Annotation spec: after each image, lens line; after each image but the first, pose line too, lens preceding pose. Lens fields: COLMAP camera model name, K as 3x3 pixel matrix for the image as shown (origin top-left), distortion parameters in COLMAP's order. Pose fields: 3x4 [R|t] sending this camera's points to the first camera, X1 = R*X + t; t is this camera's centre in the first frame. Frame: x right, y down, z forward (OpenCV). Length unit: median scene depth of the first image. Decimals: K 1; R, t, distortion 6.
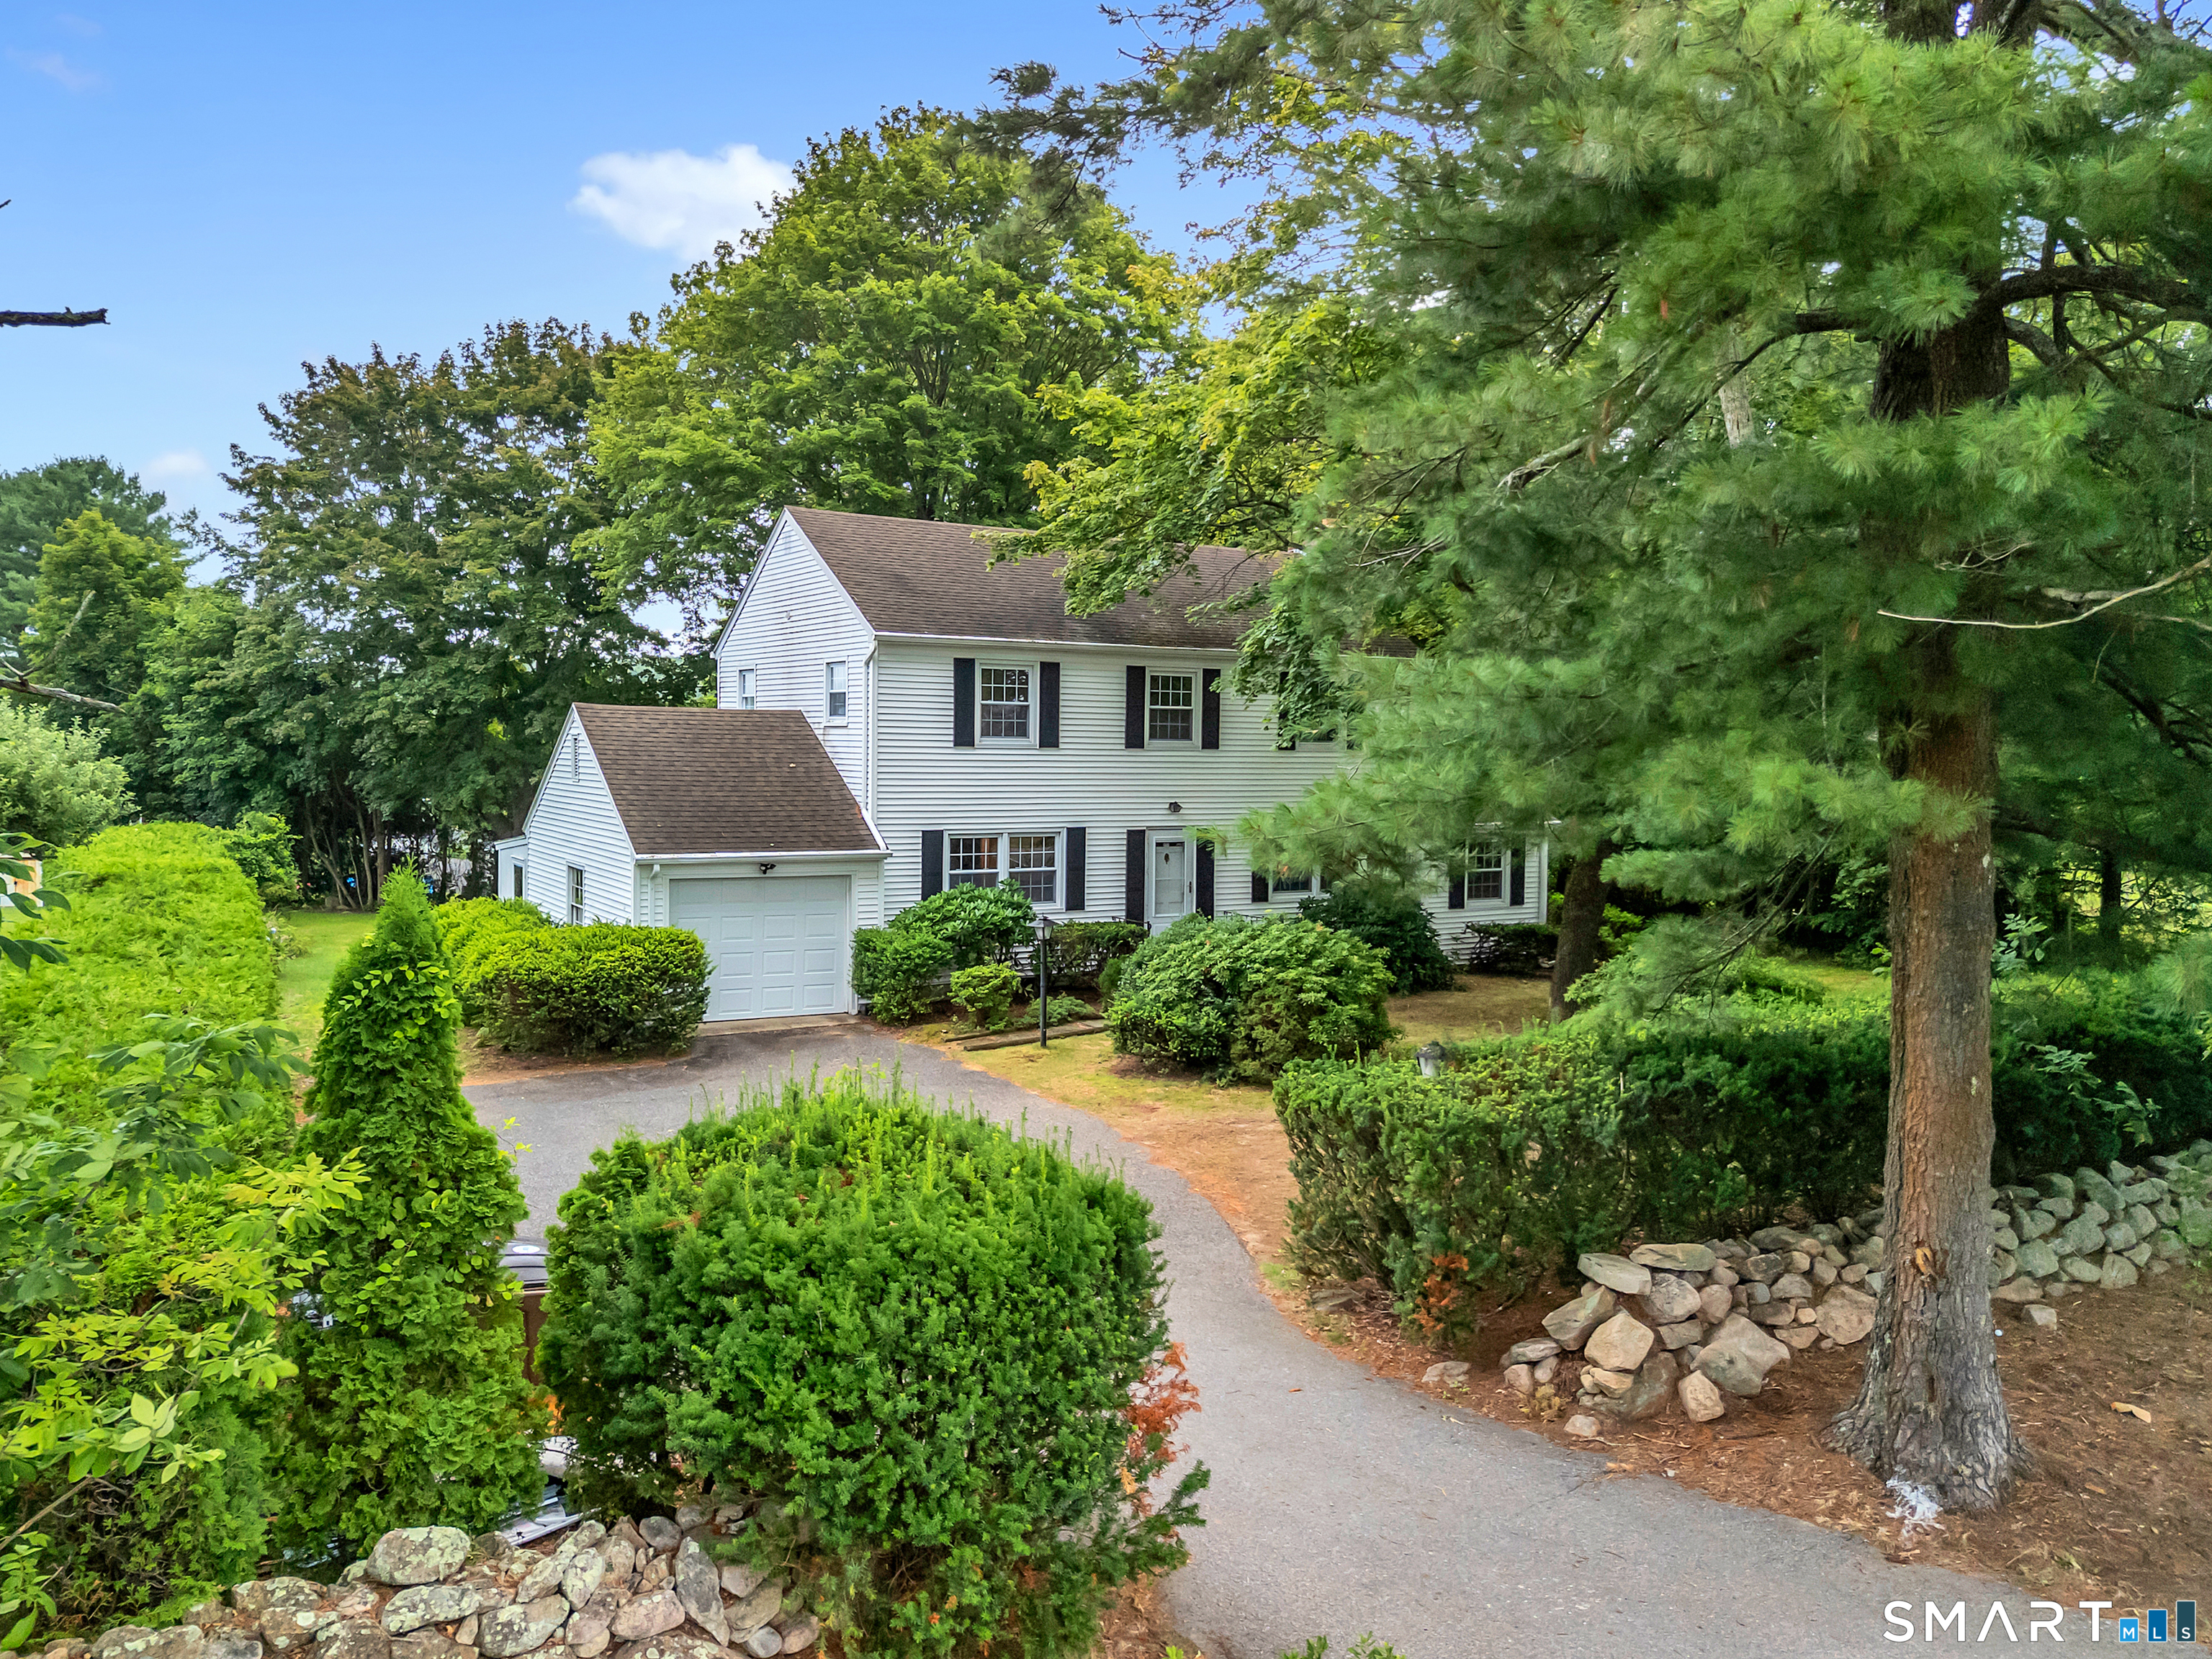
lens RADIAL K [[1629.0, 0, 1106.0], [0, 1629.0, 829.5], [0, 0, 1]] dist [0.092166, -0.082448]
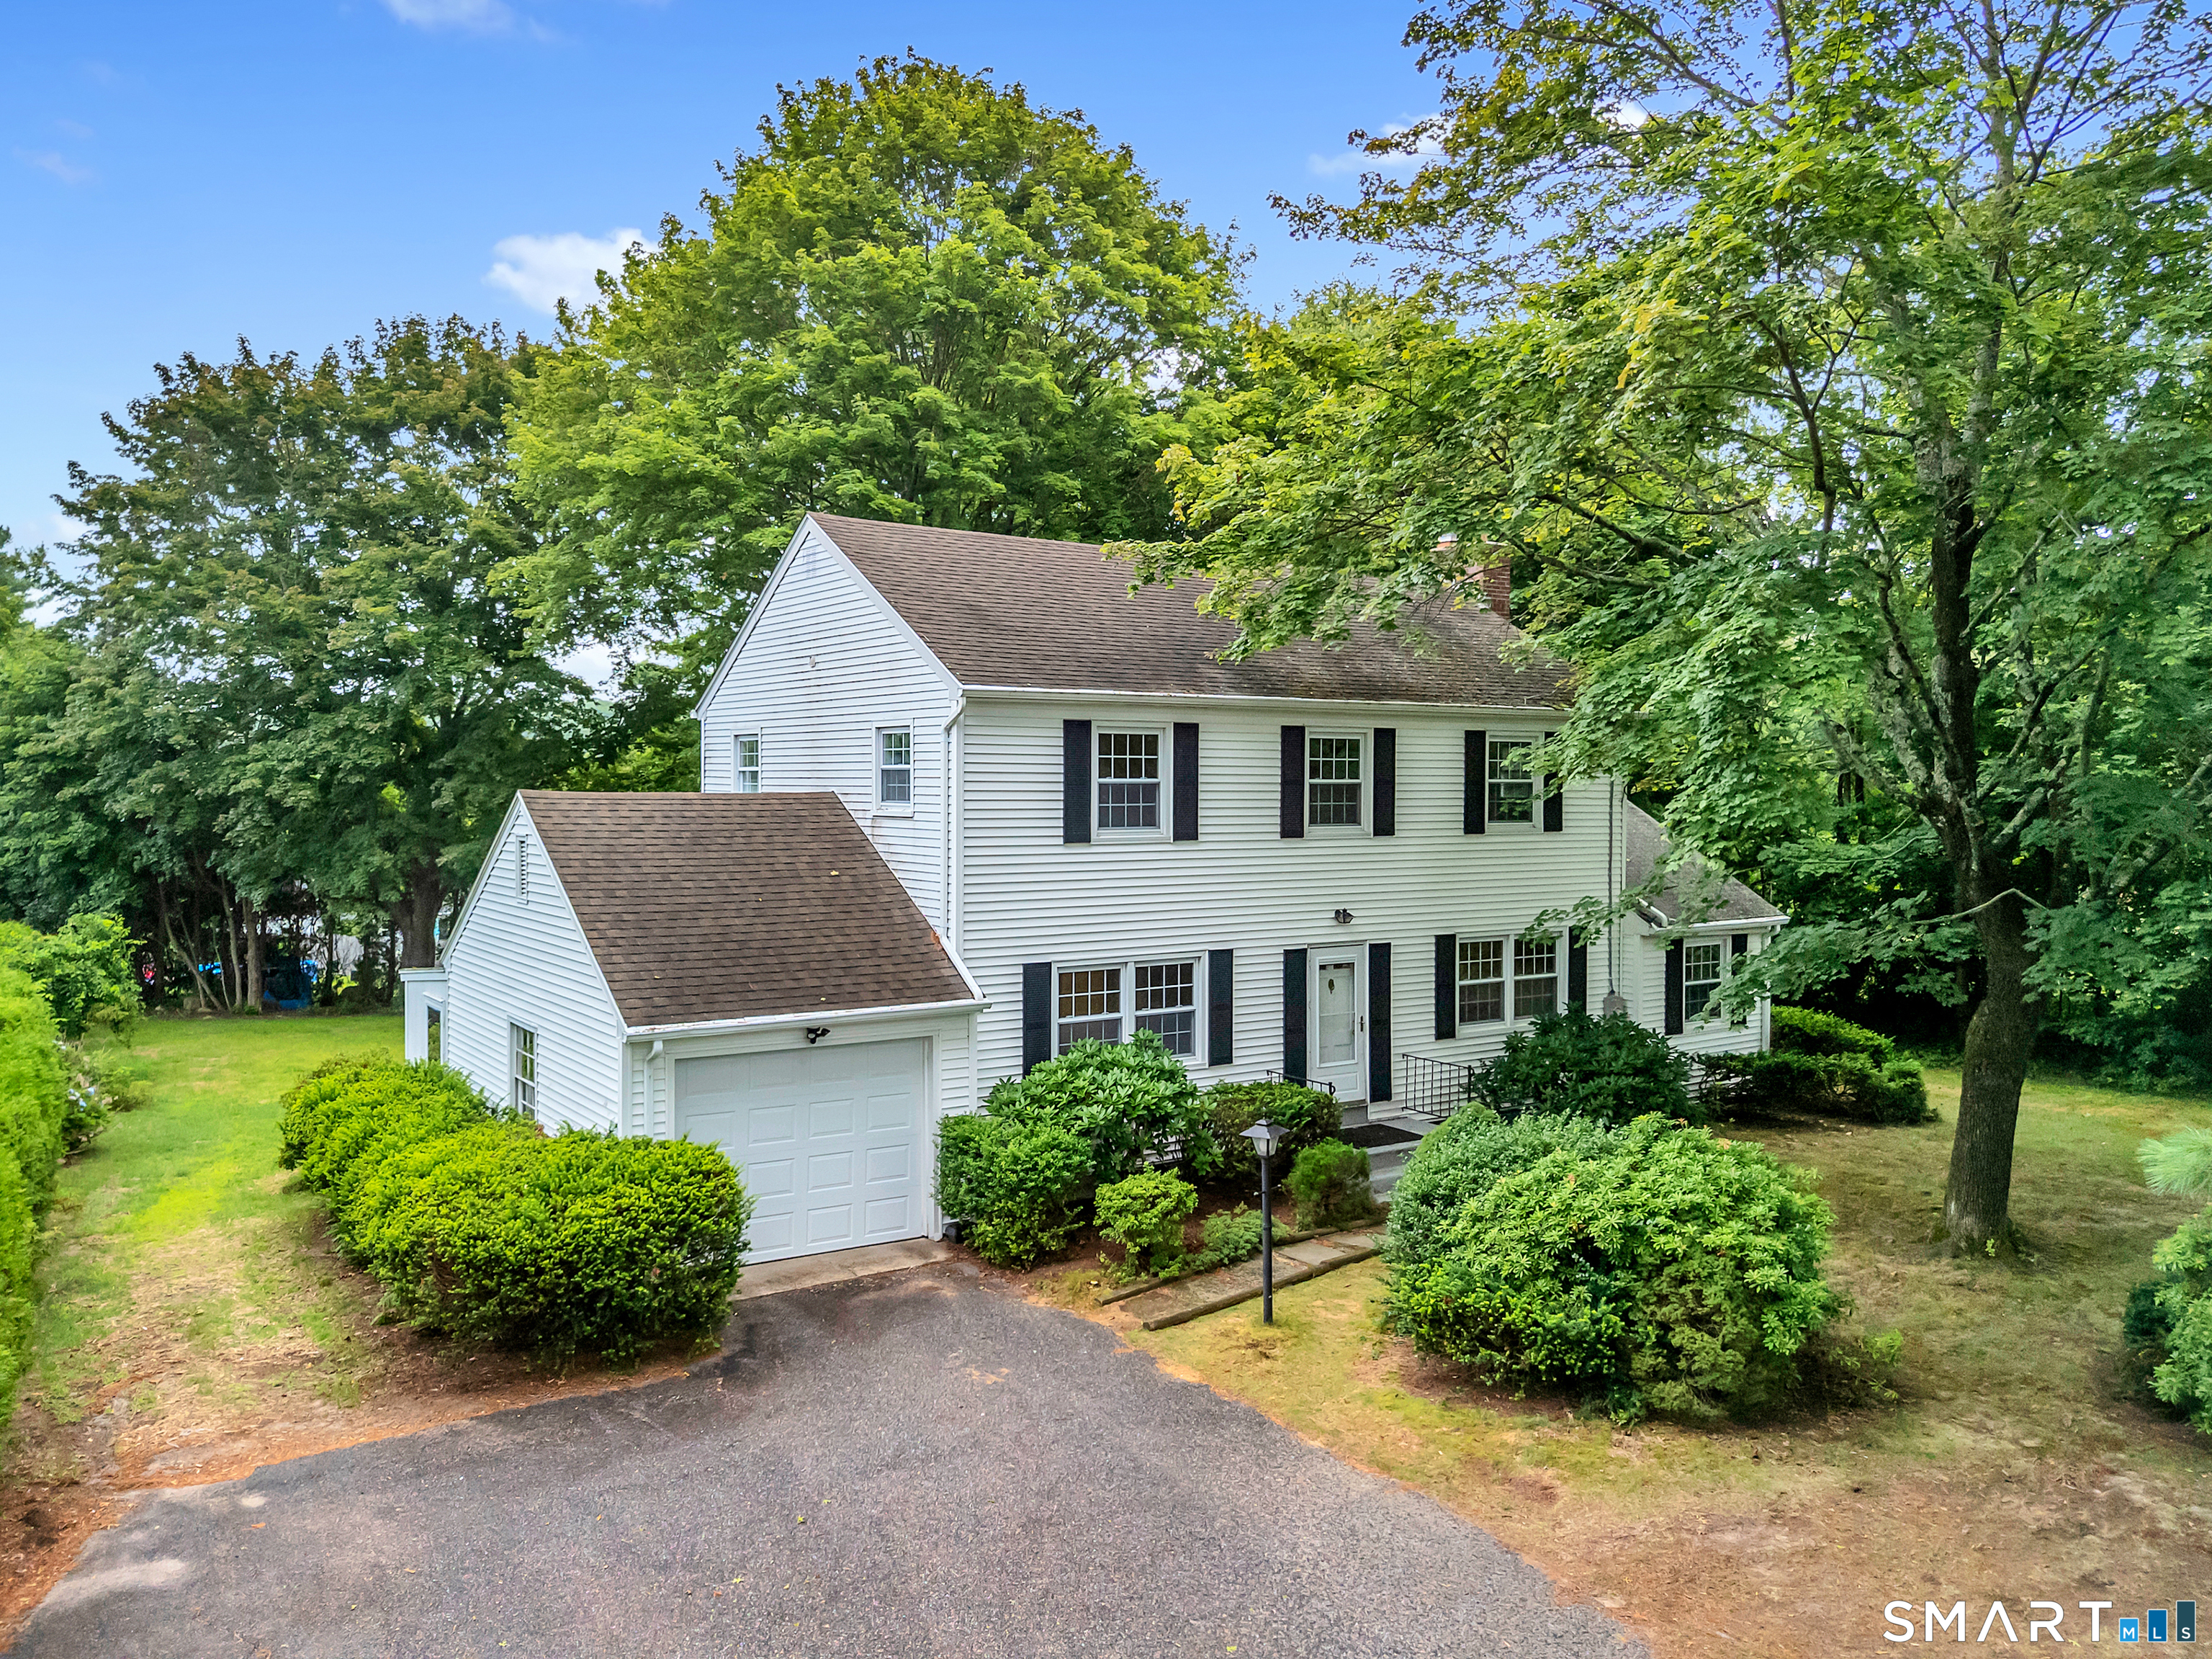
lens RADIAL K [[1629.0, 0, 1106.0], [0, 1629.0, 829.5], [0, 0, 1]] dist [0.092166, -0.082448]
pose [[0.998297, -0.012844, 0.056905, -0.072068], [0.014215, 0.999617, -0.023752, -0.025093], [-0.056578, 0.024520, 0.998097, 0.181292]]
